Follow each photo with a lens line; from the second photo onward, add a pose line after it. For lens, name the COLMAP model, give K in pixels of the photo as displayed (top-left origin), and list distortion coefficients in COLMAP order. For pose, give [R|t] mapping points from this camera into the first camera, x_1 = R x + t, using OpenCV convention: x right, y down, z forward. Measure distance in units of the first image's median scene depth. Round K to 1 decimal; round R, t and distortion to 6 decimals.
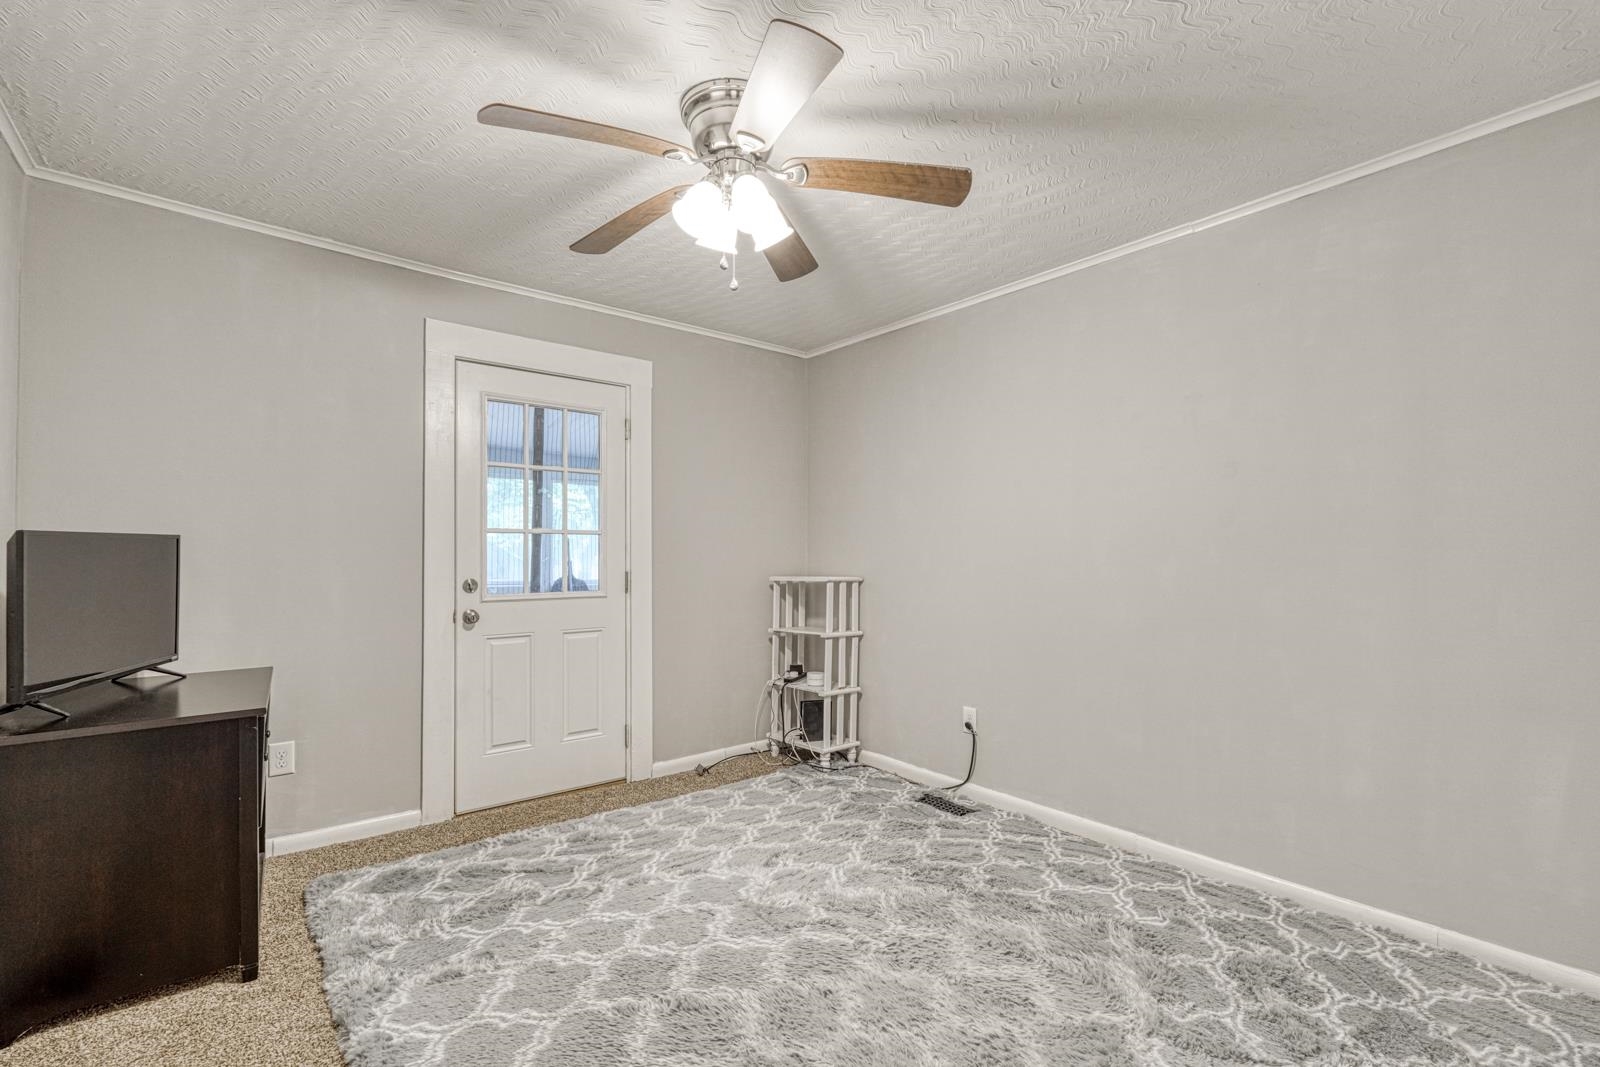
lens RADIAL K [[710.5, 0, 801.6], [0, 710.5, 551.7], [0, 0, 1]] dist [0.002702, 0.000824]
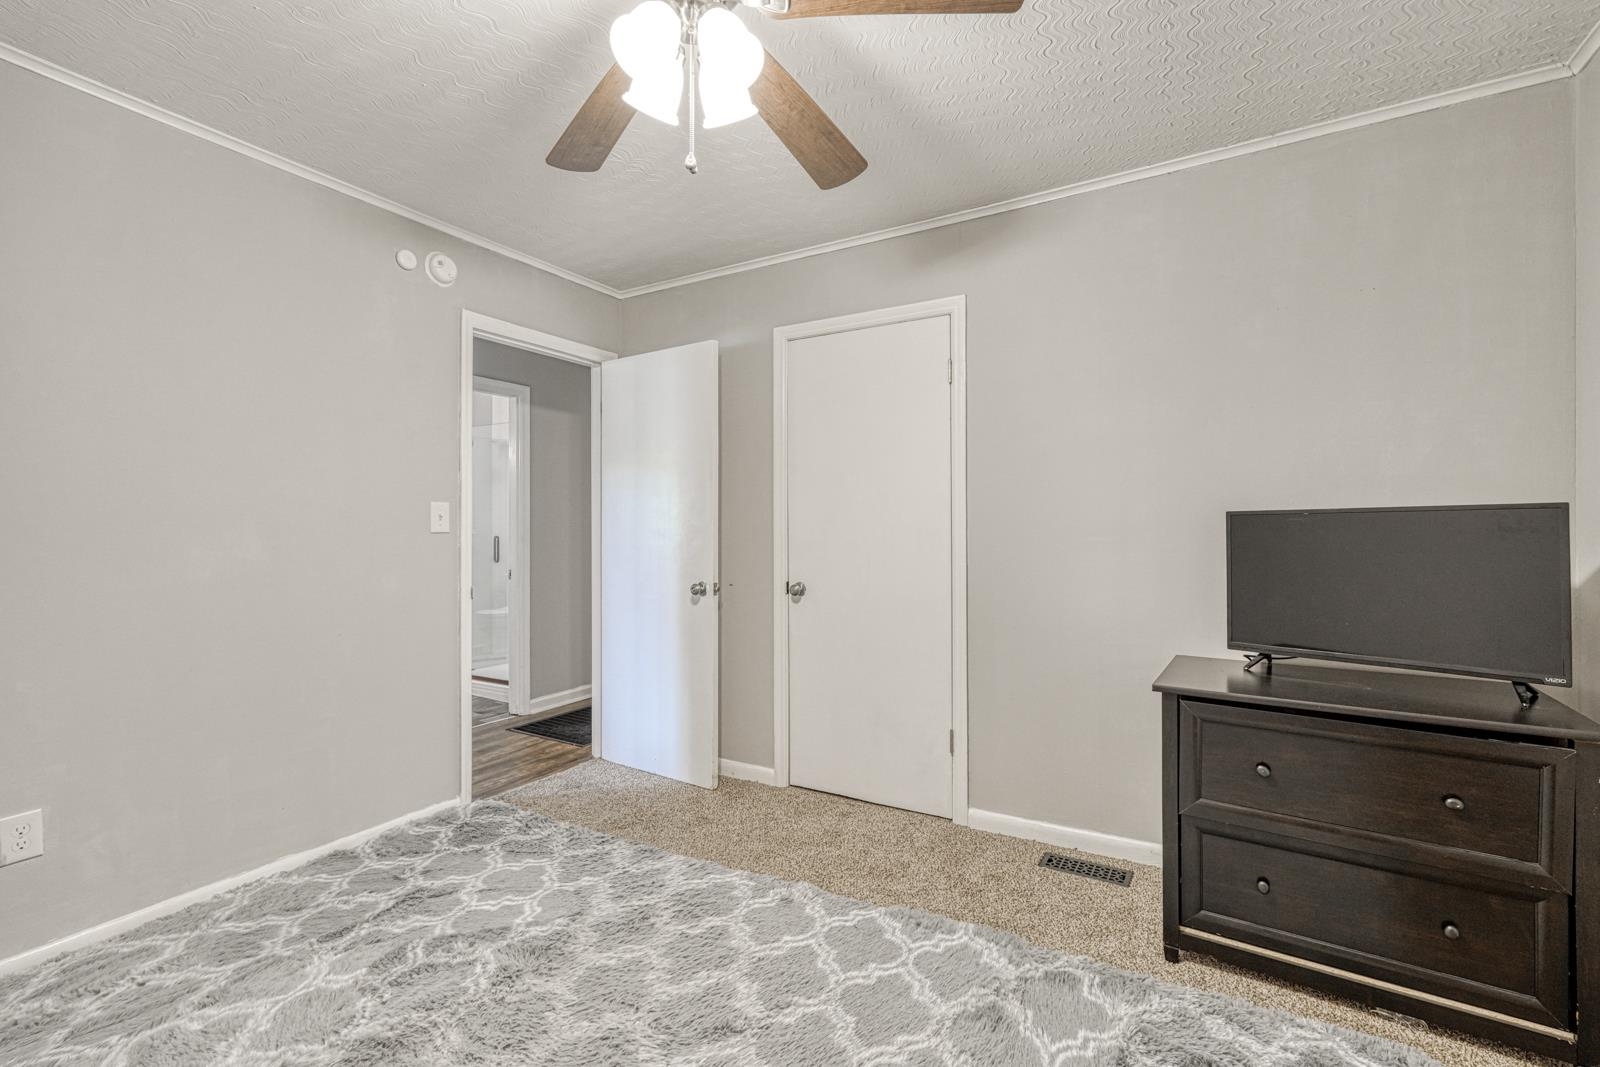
lens RADIAL K [[699.1, 0, 800.0], [0, 699.1, 533.5], [0, 0, 1]] dist [-0.000289, 0.000194]
pose [[-0.939153, 0.001785, -0.343495, 0.028245], [0.002549, 0.999995, -0.001770, 0.005497], [0.343491, -0.002538, -0.939153, 1.095364]]
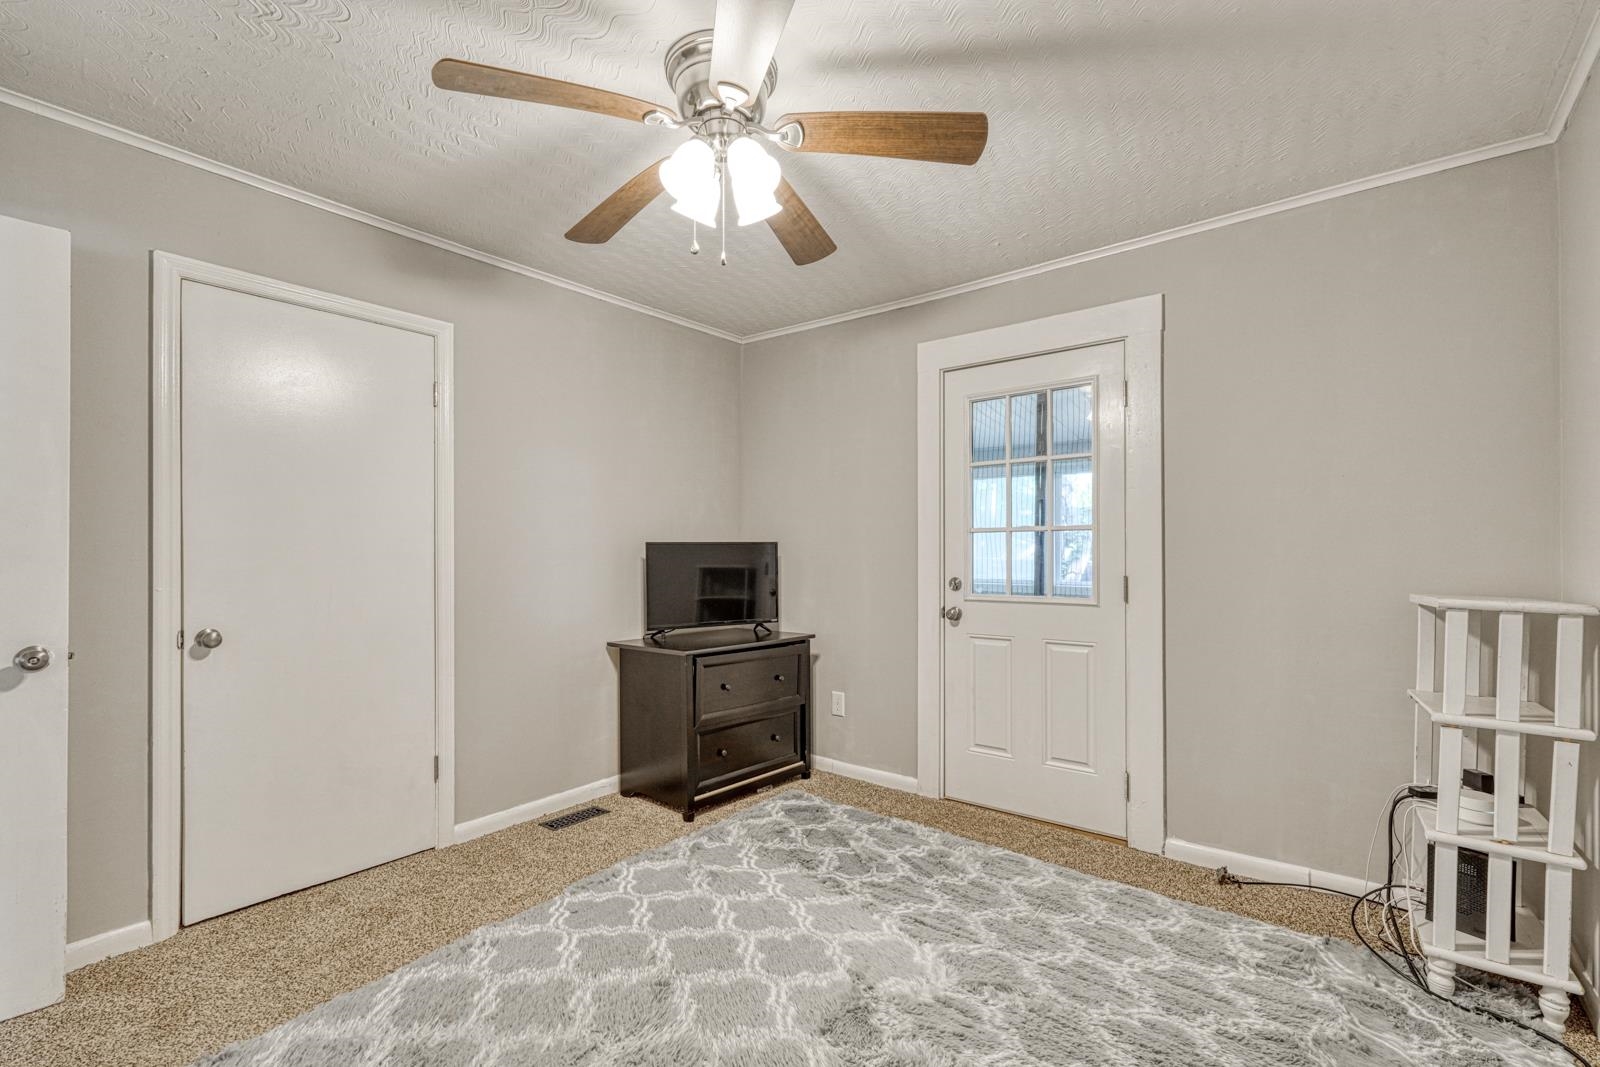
lens RADIAL K [[710.5, 0, 801.6], [0, 710.5, 551.7], [0, 0, 1]] dist [0.002702, 0.000824]
pose [[0.212321, -0.001387, -0.977199, 0.526210], [0.005312, 0.999986, -0.000265, -0.000624], [0.977186, -0.005135, 0.212325, 0.575605]]
